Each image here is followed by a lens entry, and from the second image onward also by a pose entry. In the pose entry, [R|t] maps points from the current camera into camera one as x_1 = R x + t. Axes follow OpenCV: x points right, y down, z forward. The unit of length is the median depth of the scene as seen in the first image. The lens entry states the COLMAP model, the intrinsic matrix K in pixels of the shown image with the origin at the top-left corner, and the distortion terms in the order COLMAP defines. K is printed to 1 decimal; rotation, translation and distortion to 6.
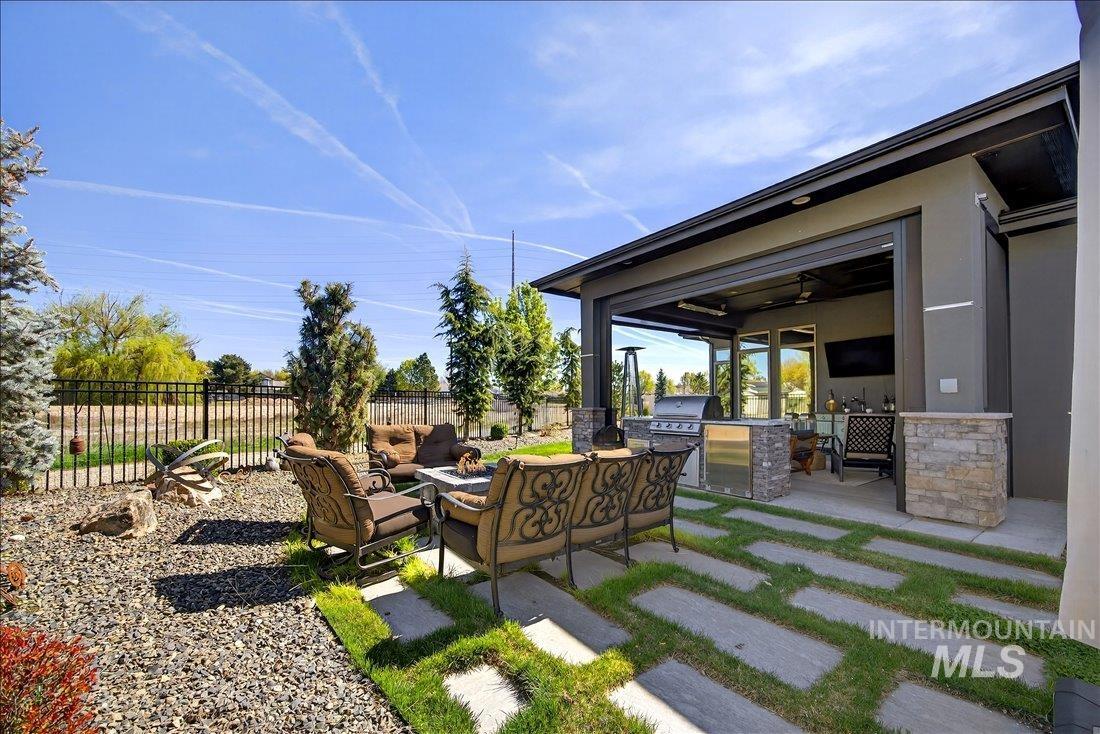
lens RADIAL K [[425.6, 0, 559.5], [0, 425.6, 397.0], [0, 0, 1]] dist [-0.012560, 0.002912]
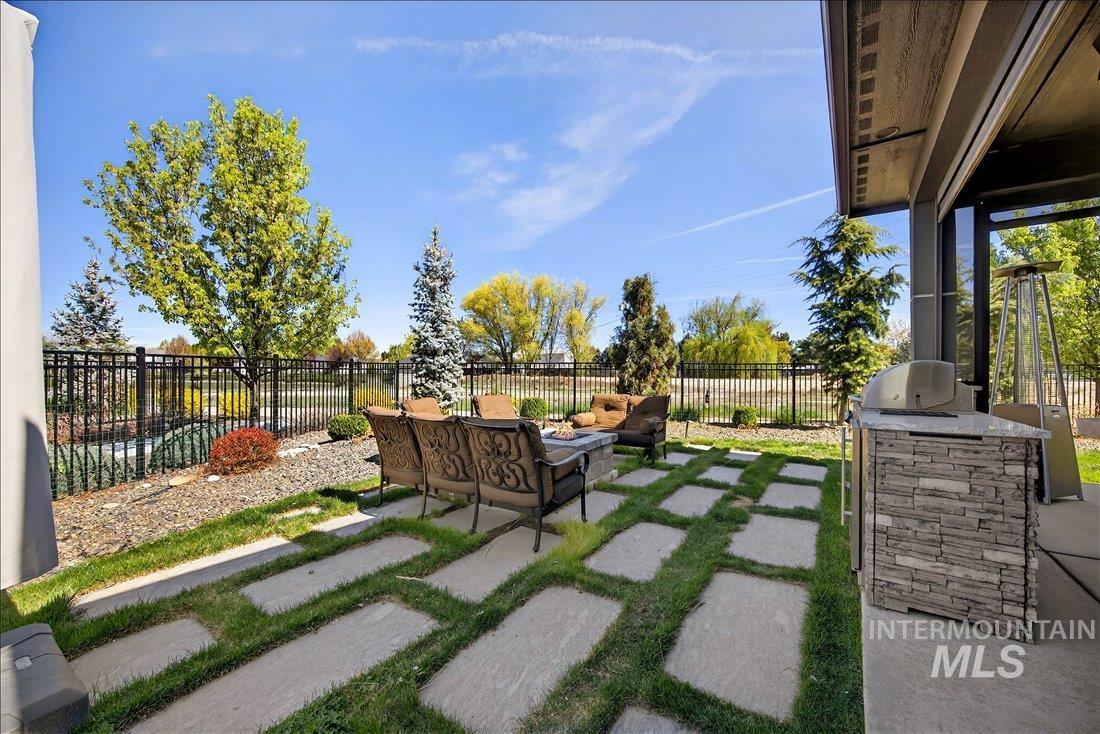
lens RADIAL K [[425.6, 0, 556.9], [0, 425.6, 372.1], [0, 0, 1]] dist [-0.012560, 0.002912]
pose [[0.321508, -0.005321, -0.946892, 0.386037], [0.006083, 0.999975, -0.003554, 0.004705], [0.946887, -0.004617, 0.321532, 0.273007]]
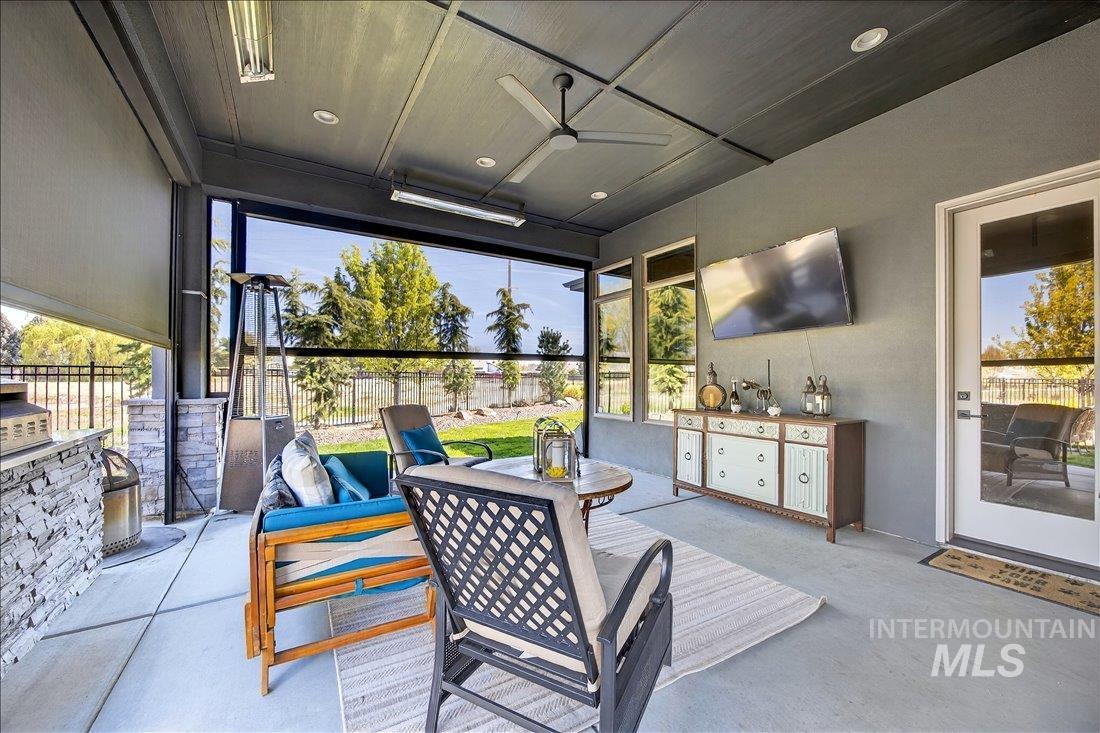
lens RADIAL K [[425.6, 0, 545.4], [0, 425.6, 371.4], [0, 0, 1]] dist [-0.012560, 0.002912]
pose [[0.996090, 0.002373, -0.088312, 0.454456], [-0.002723, 0.999989, -0.003847, -0.005476], [0.088302, 0.004072, 0.996085, 0.459590]]
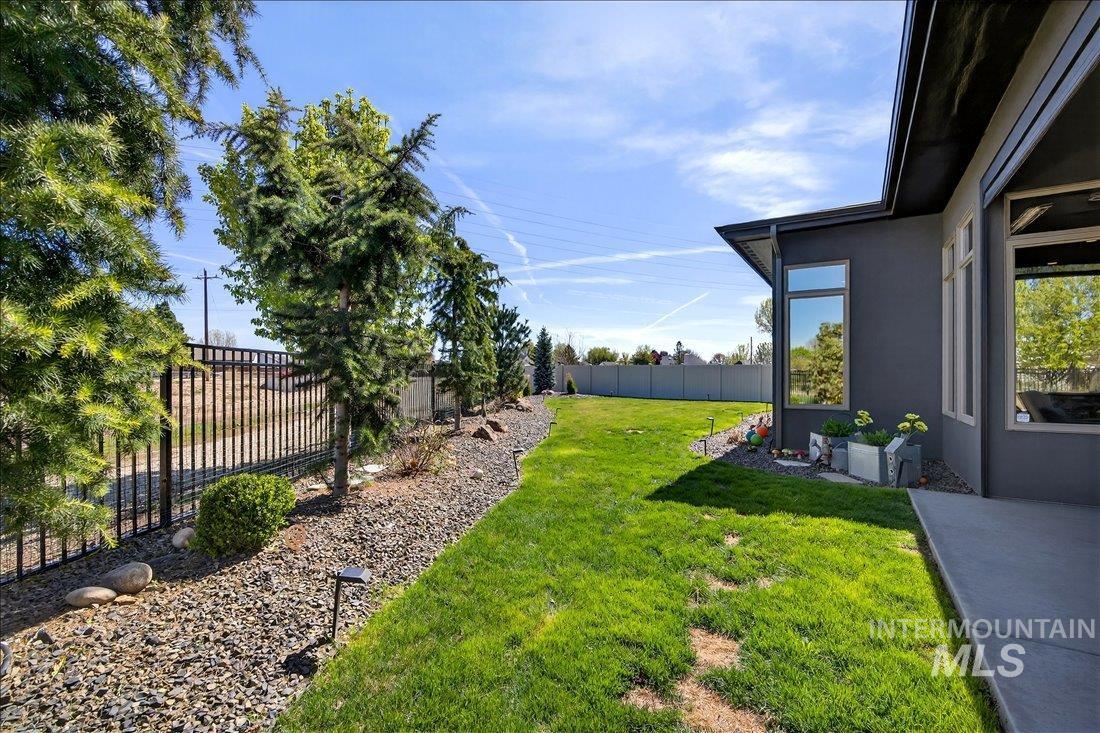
lens RADIAL K [[489.7, 0, 555.1], [0, 489.7, 373.8], [0, 0, 1]] dist [-0.008816, 0.002693]
pose [[0.934745, 0.006629, 0.355256, -0.099255], [-0.010220, 0.999914, 0.008233, 0.006817], [-0.355171, -0.011326, 0.934733, 0.861086]]
